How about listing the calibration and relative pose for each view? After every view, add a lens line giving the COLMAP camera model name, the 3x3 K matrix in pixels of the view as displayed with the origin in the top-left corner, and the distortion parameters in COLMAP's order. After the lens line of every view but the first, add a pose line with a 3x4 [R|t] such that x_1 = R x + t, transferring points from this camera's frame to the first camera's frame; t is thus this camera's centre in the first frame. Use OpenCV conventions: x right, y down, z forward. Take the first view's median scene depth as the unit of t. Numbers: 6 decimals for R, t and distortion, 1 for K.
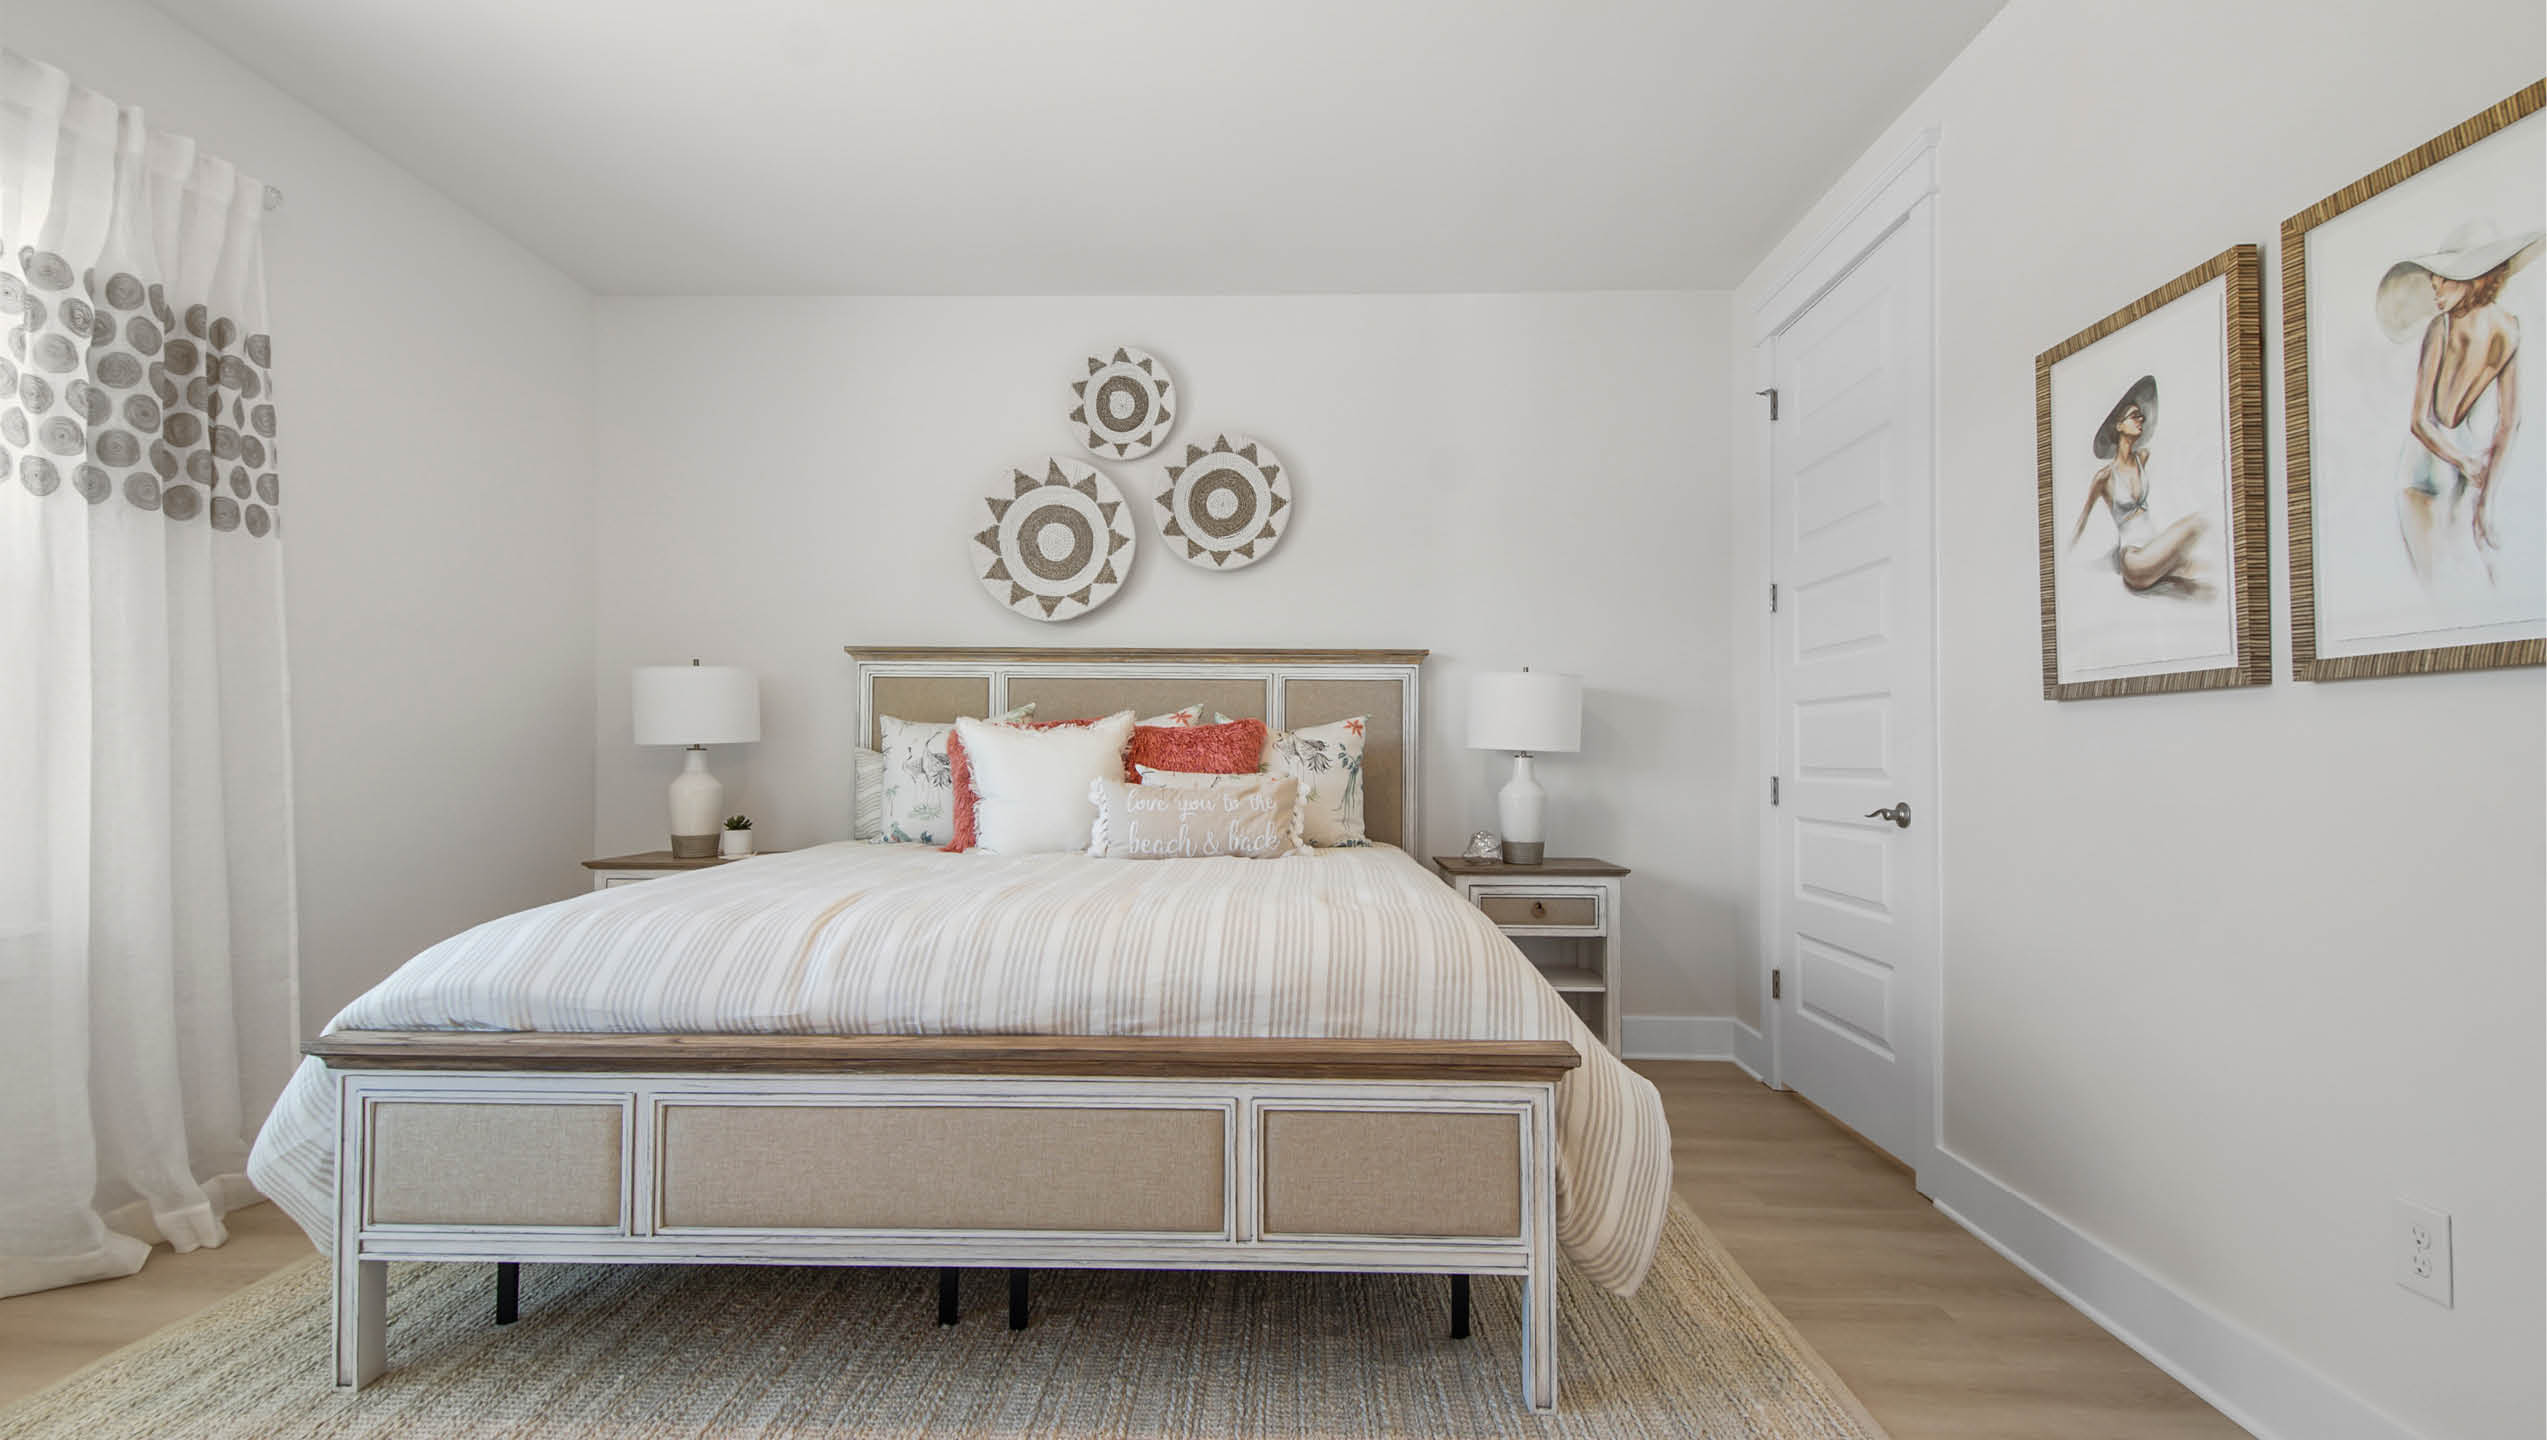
lens RADIAL K [[1130.5, 0, 1279.8], [0, 1130.5, 747.0], [0, 0, 1]] dist [-0.000834, -0.007414]
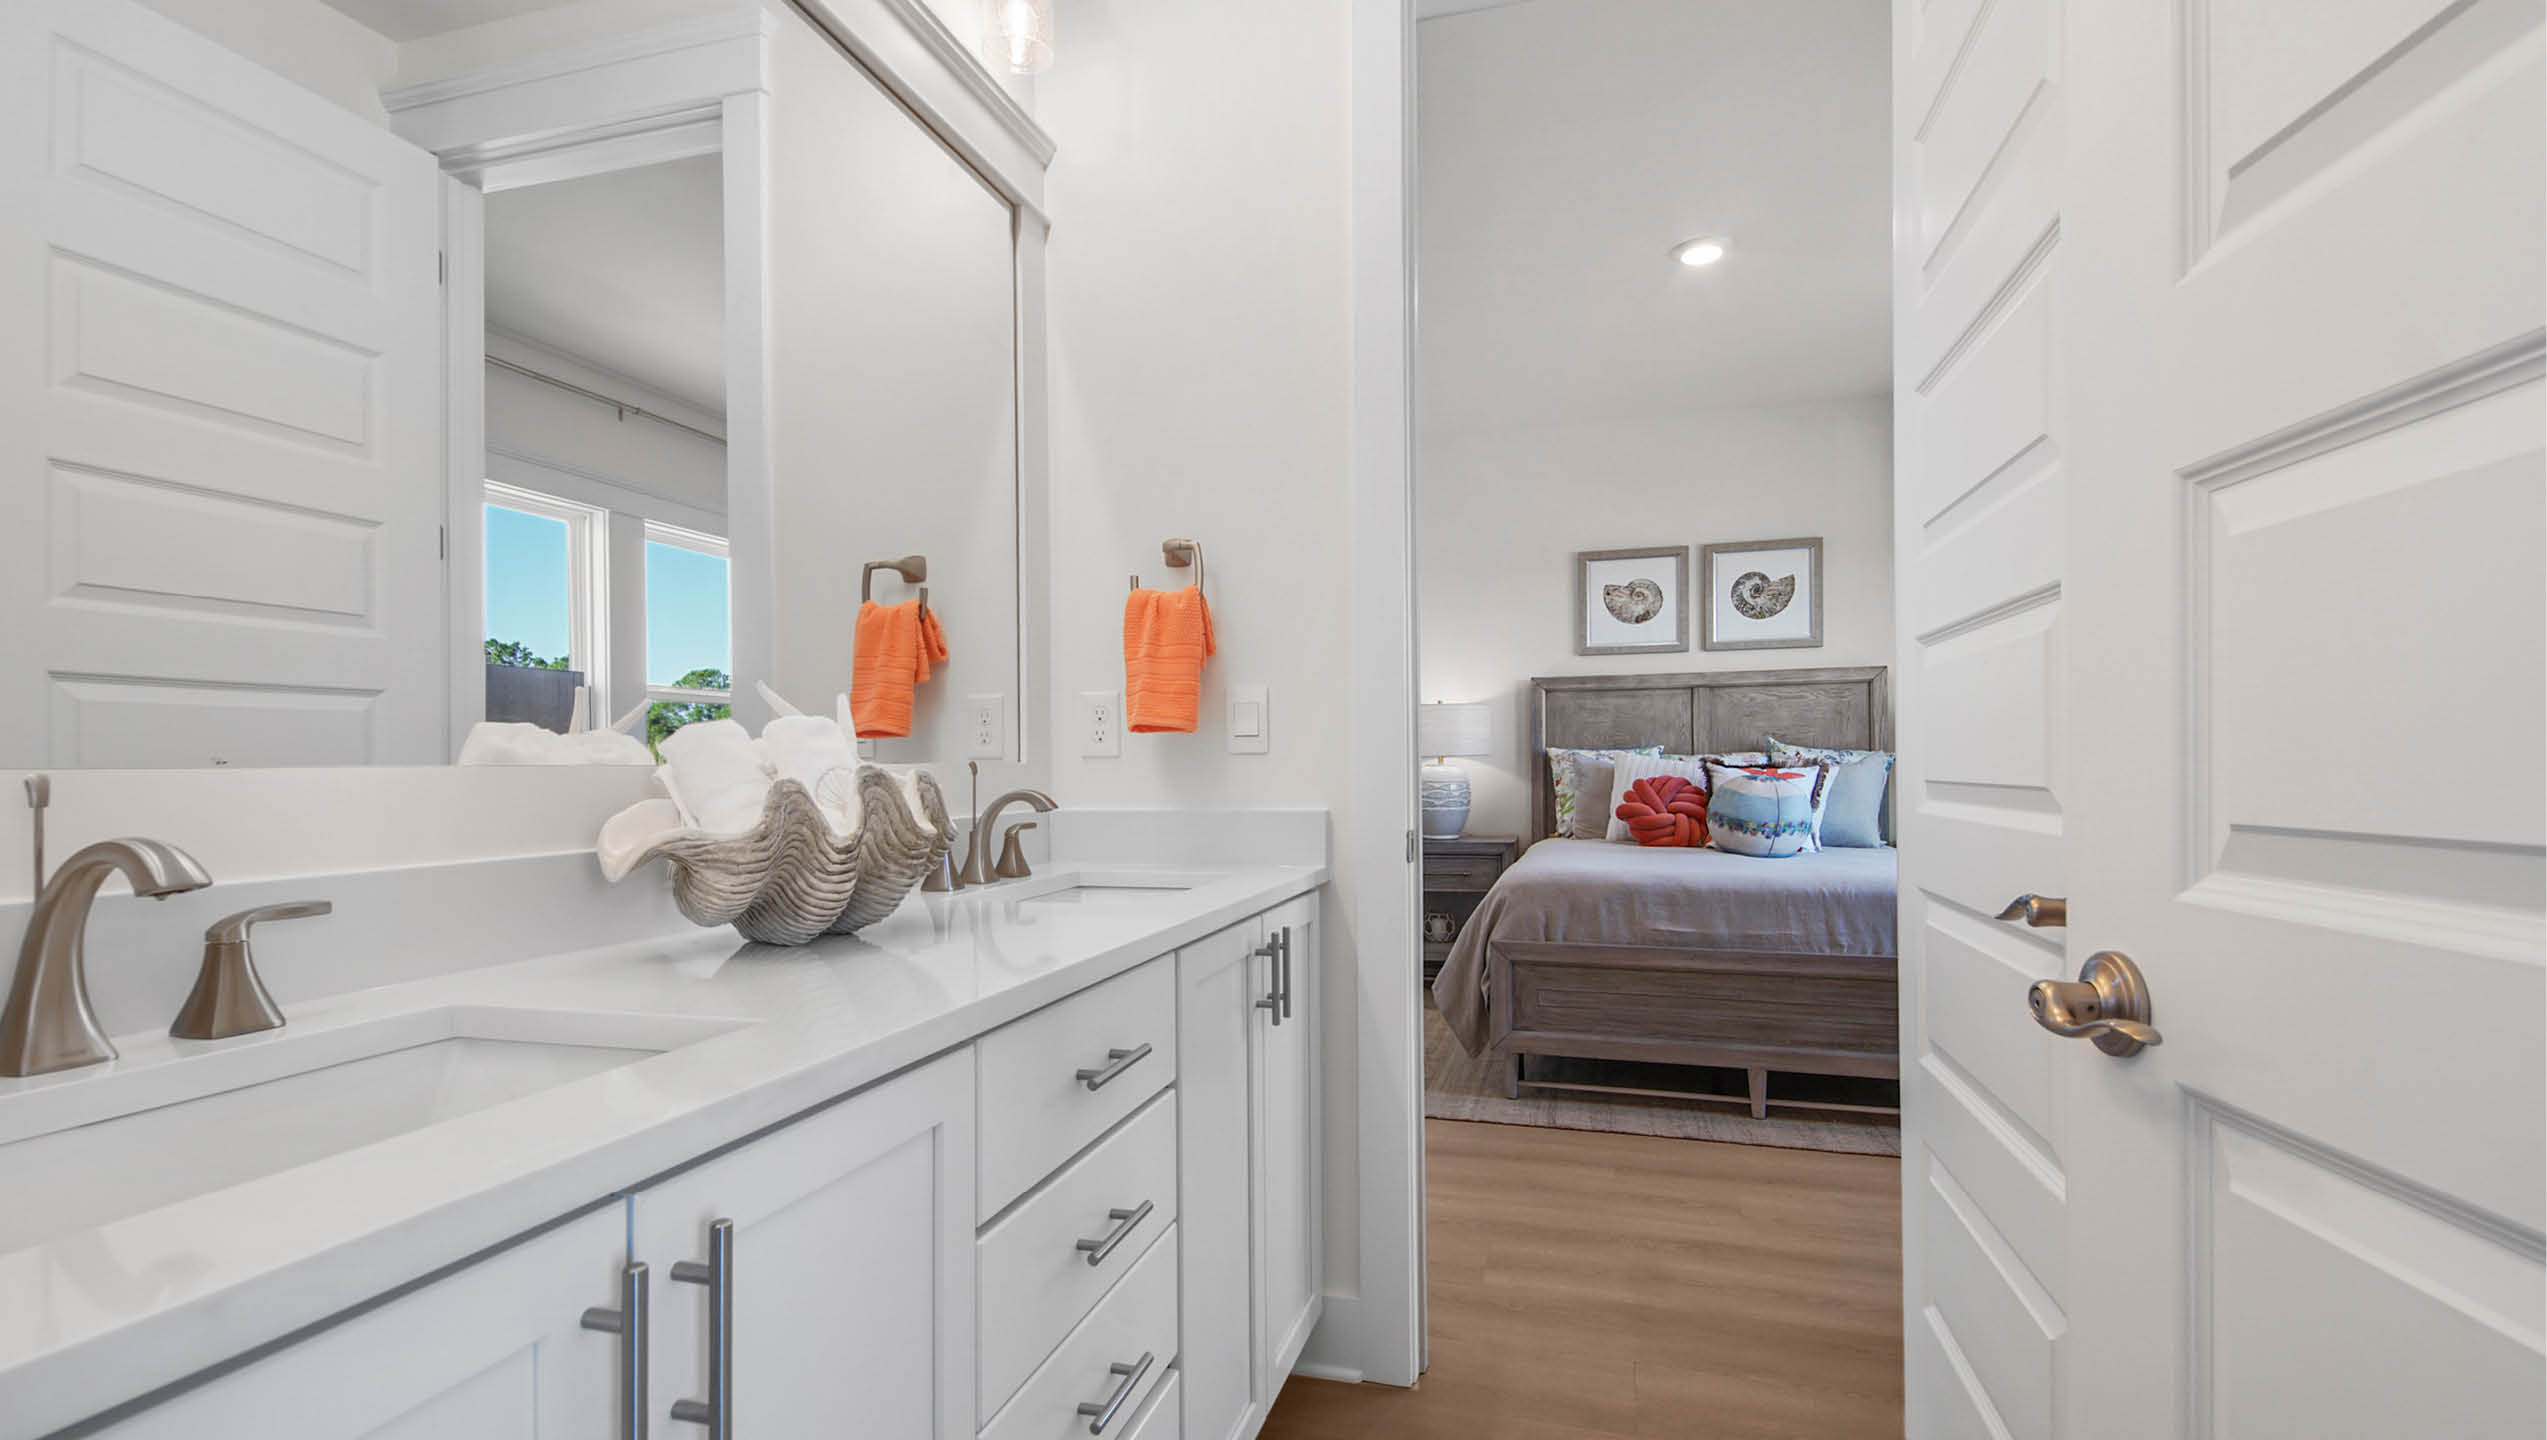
lens RADIAL K [[1130.5, 0, 1279.8], [0, 1130.5, 747.0], [0, 0, 1]] dist [-0.000834, -0.007414]
pose [[0.267291, 0.007620, 0.963586, -1.789080], [-0.001413, 0.999971, -0.007516, 0.063172], [-0.963615, 0.000647, 0.267293, 1.037124]]
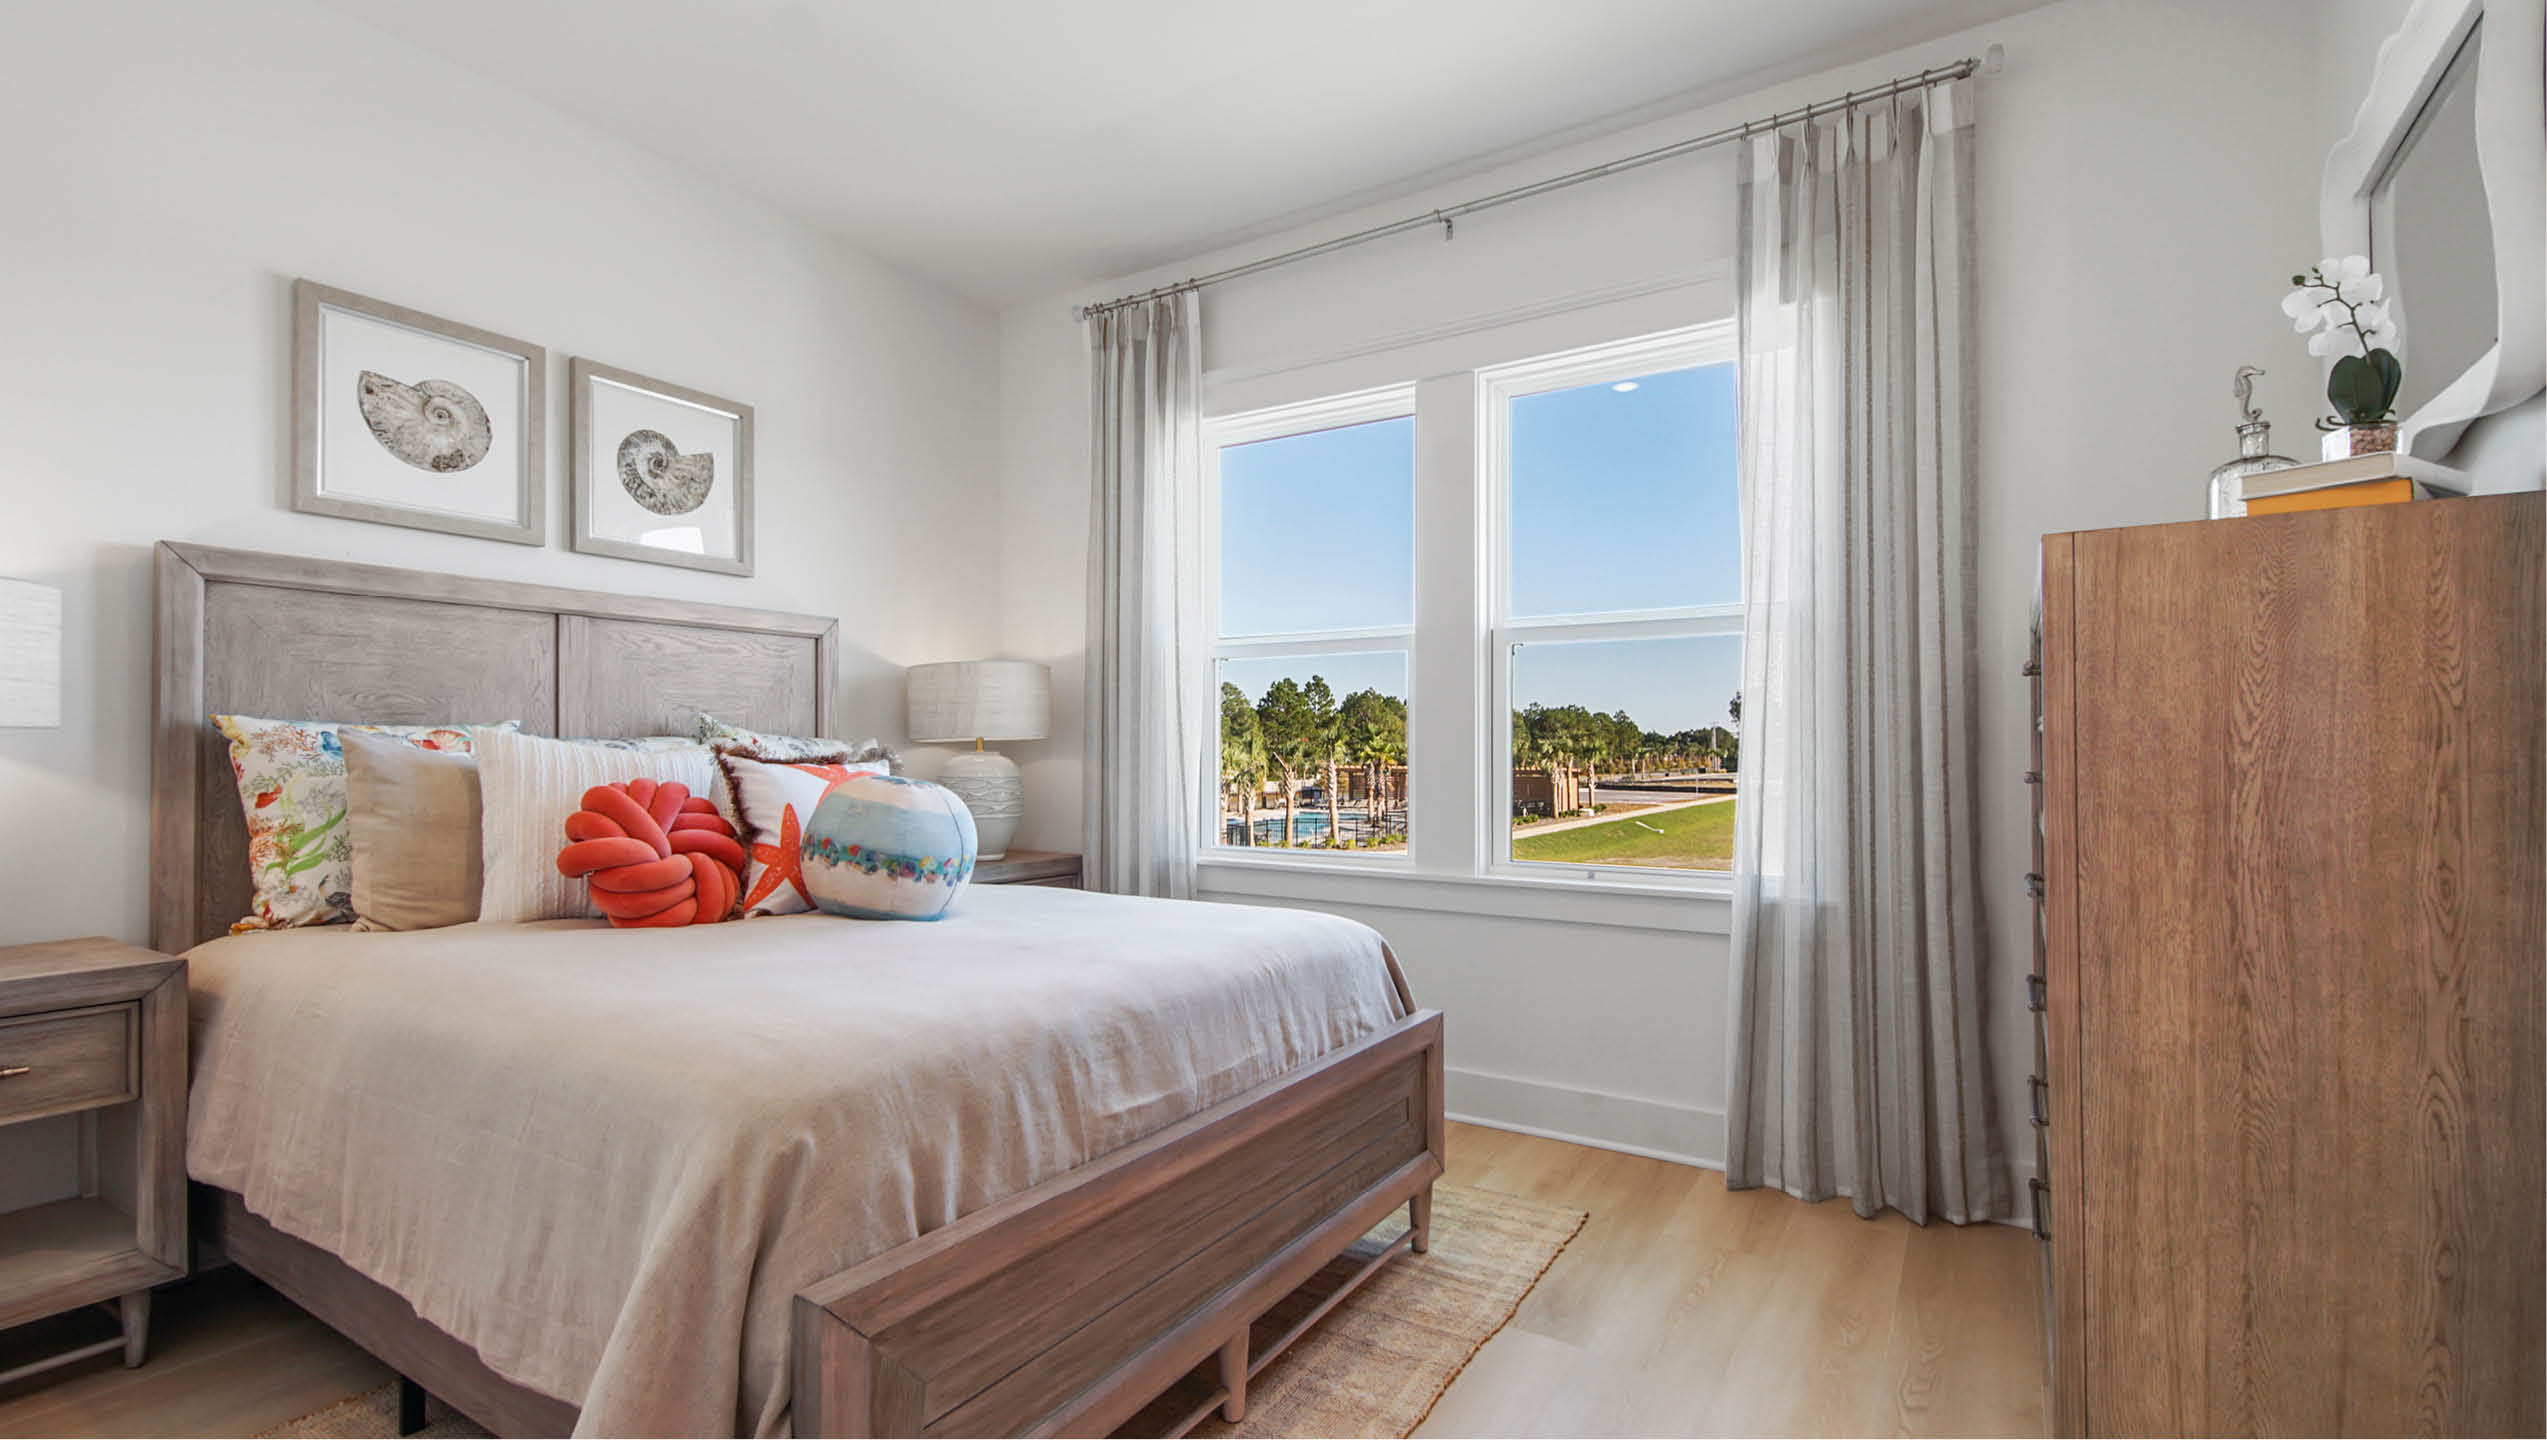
lens RADIAL K [[1130.5, 0, 1279.8], [0, 1130.5, 747.0], [0, 0, 1]] dist [-0.000834, -0.007414]
pose [[-0.857356, 0.001745, 0.514721, -0.631382], [-0.007840, 0.999834, -0.016449, 0.082547], [-0.514664, -0.018138, -0.857200, 1.496354]]
